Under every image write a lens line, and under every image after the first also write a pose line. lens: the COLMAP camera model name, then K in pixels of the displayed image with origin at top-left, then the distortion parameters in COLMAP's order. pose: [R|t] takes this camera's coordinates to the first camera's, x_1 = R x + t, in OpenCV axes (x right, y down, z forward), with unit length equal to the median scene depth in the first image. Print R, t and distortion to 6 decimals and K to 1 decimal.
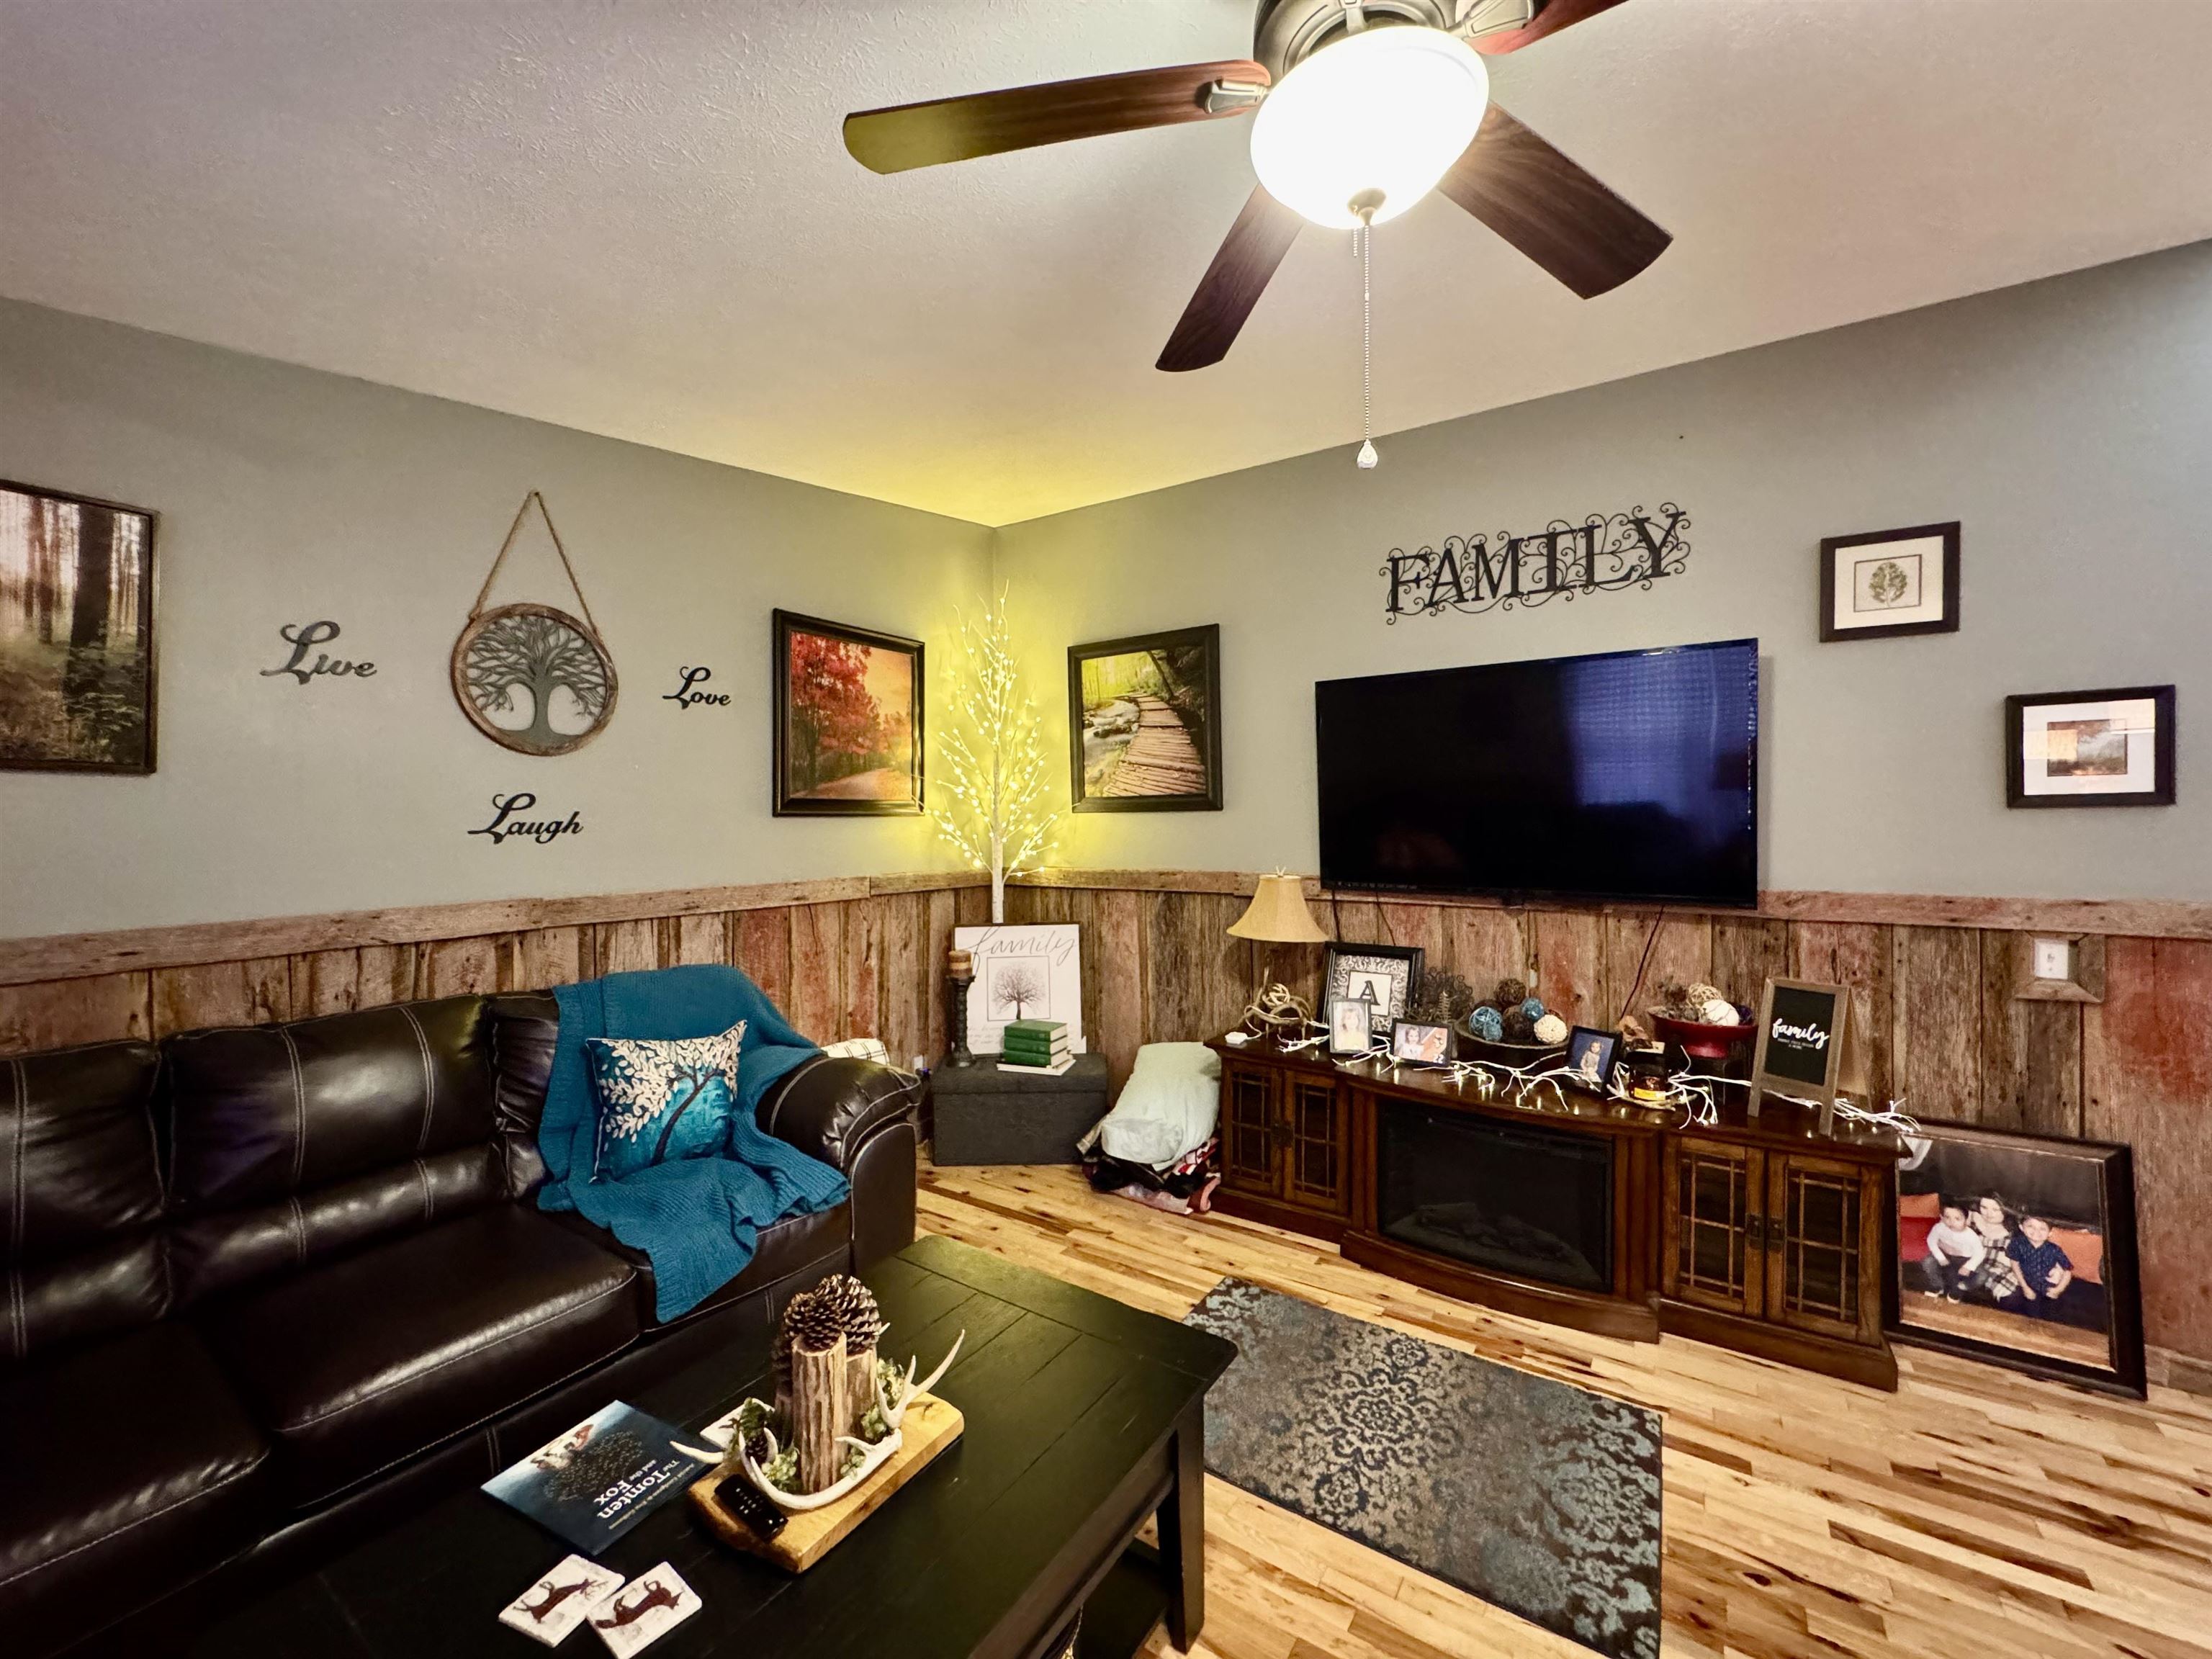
lens RADIAL K [[885.6, 0, 1104.8], [0, 885.6, 825.3], [0, 0, 1]] dist [-0.000141, 0.000050]
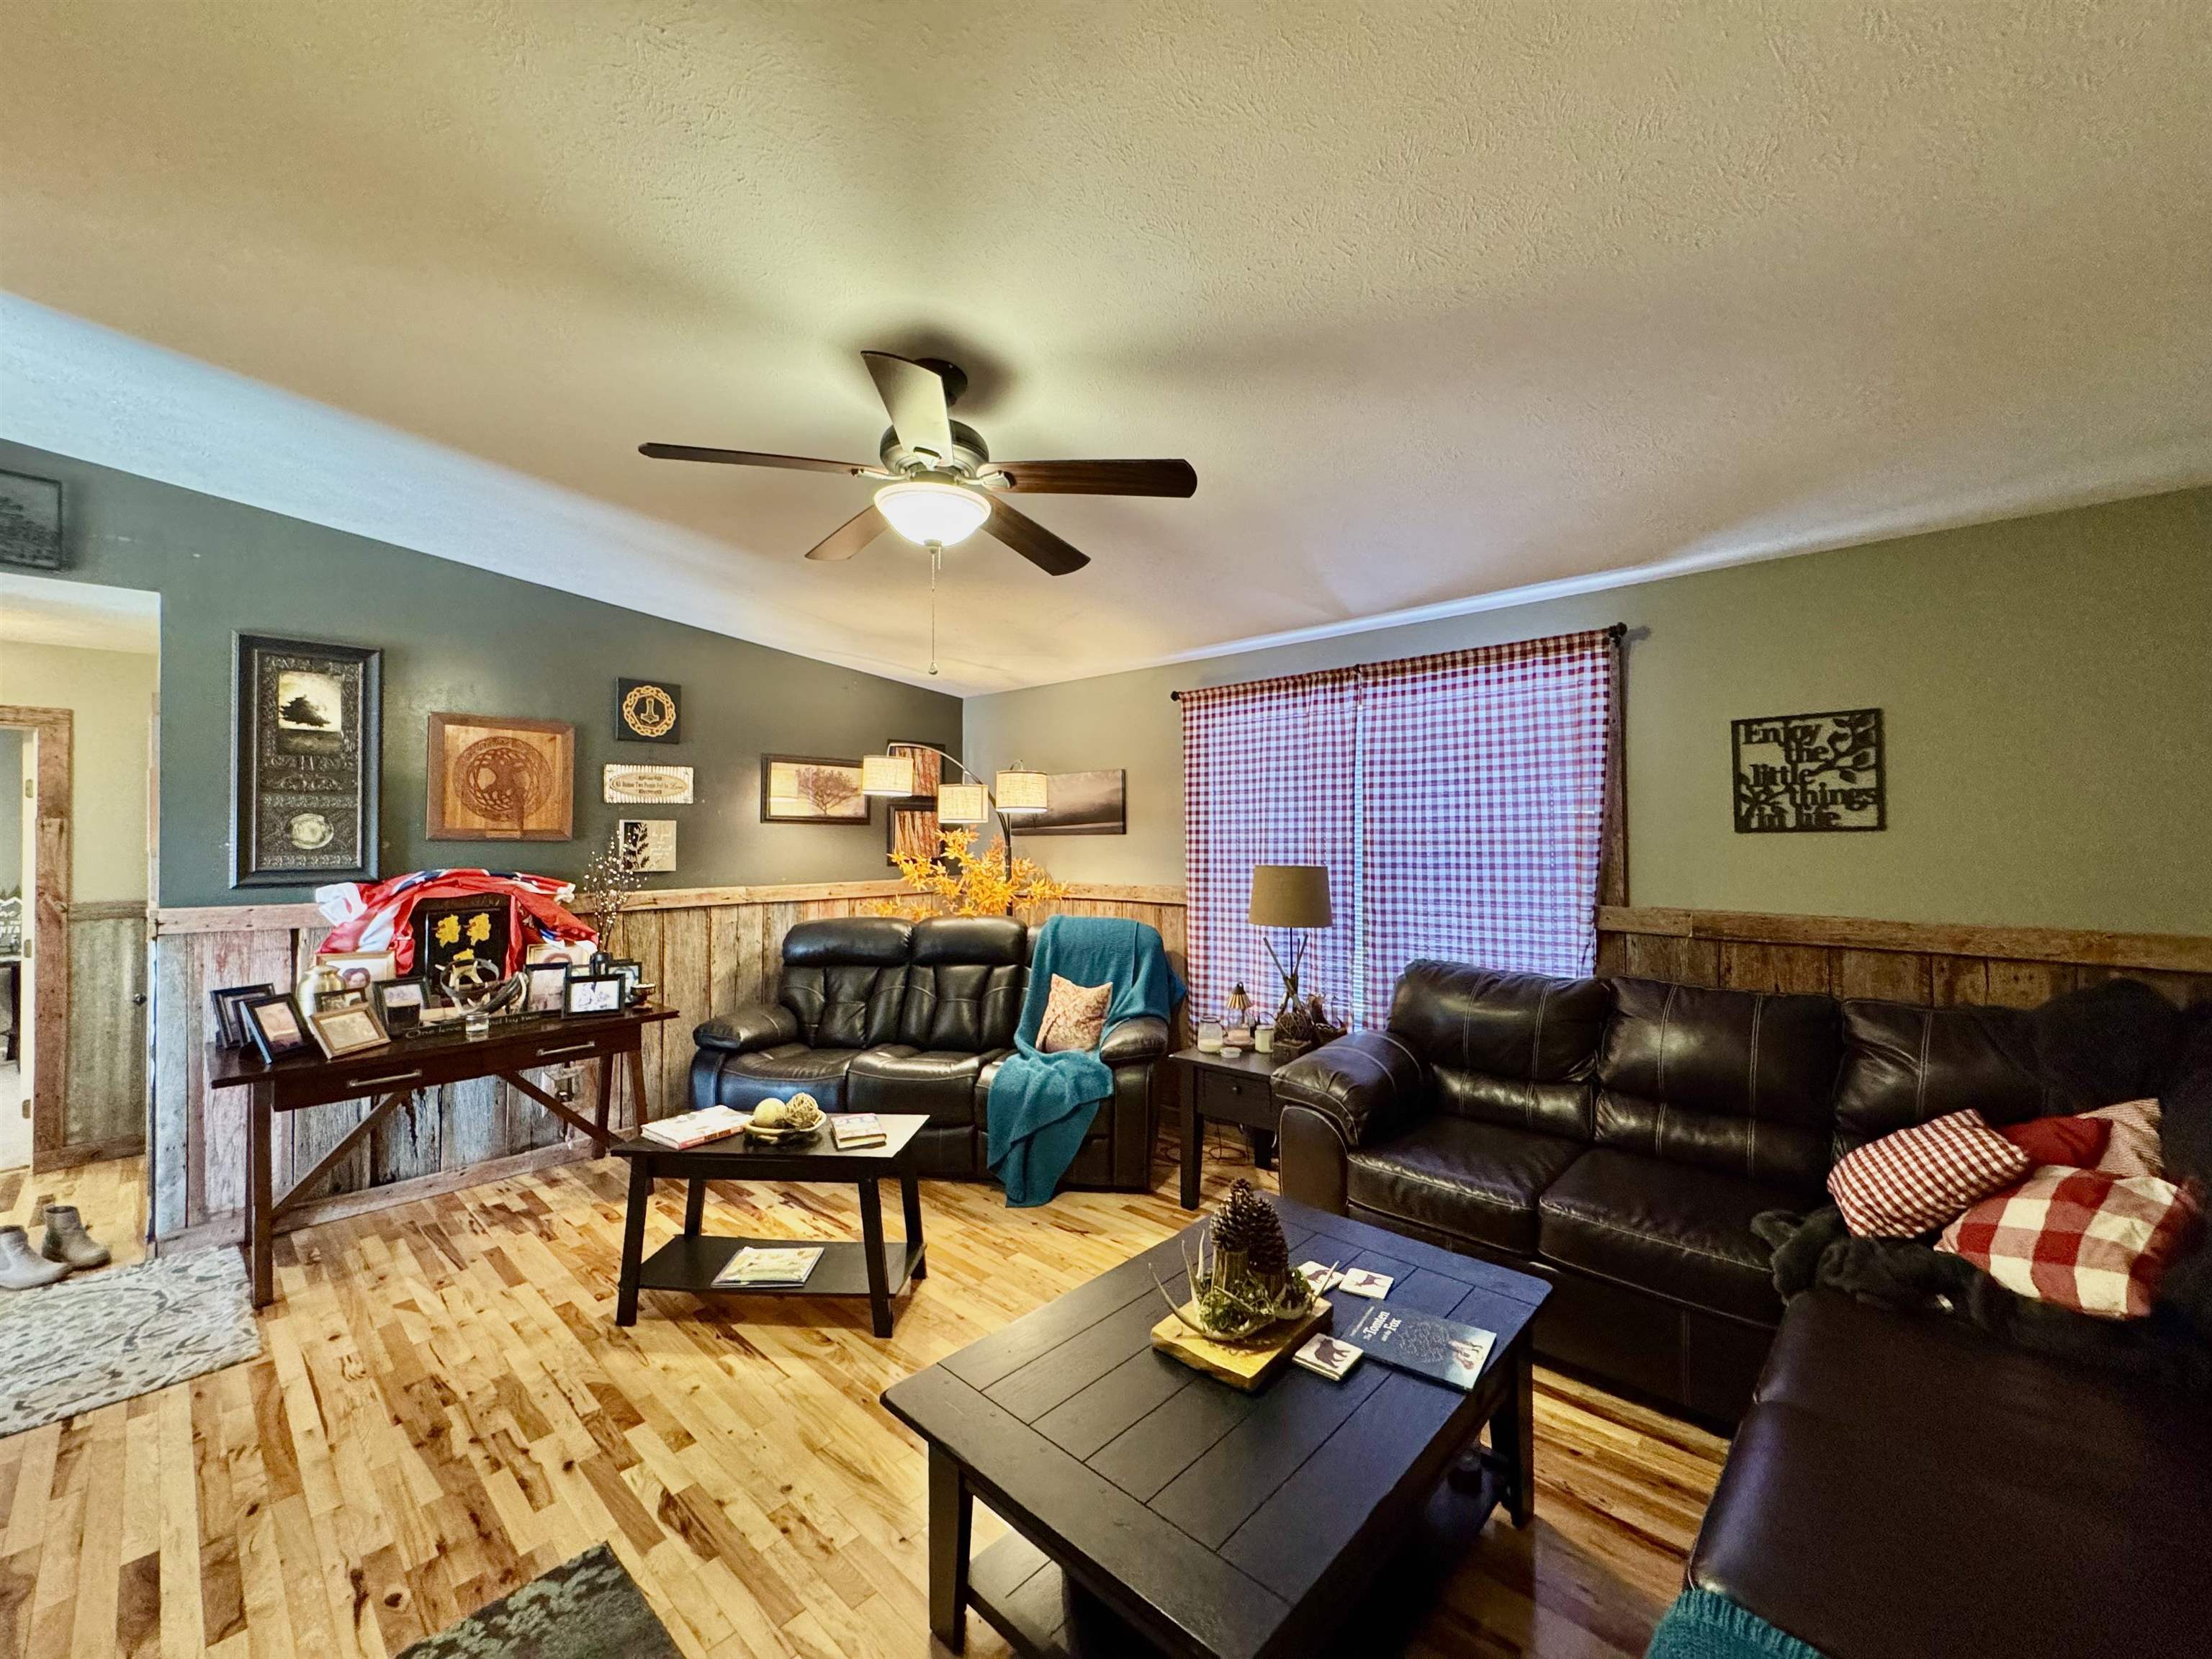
lens RADIAL K [[885.6, 0, 1105.4], [0, 885.6, 831.7], [0, 0, 1]] dist [-0.000141, 0.000050]
pose [[-0.986533, 0.015567, 0.162818, -0.263055], [0.014215, 0.999854, -0.009467, -0.023380], [-0.162942, -0.007025, -0.986611, 1.907019]]
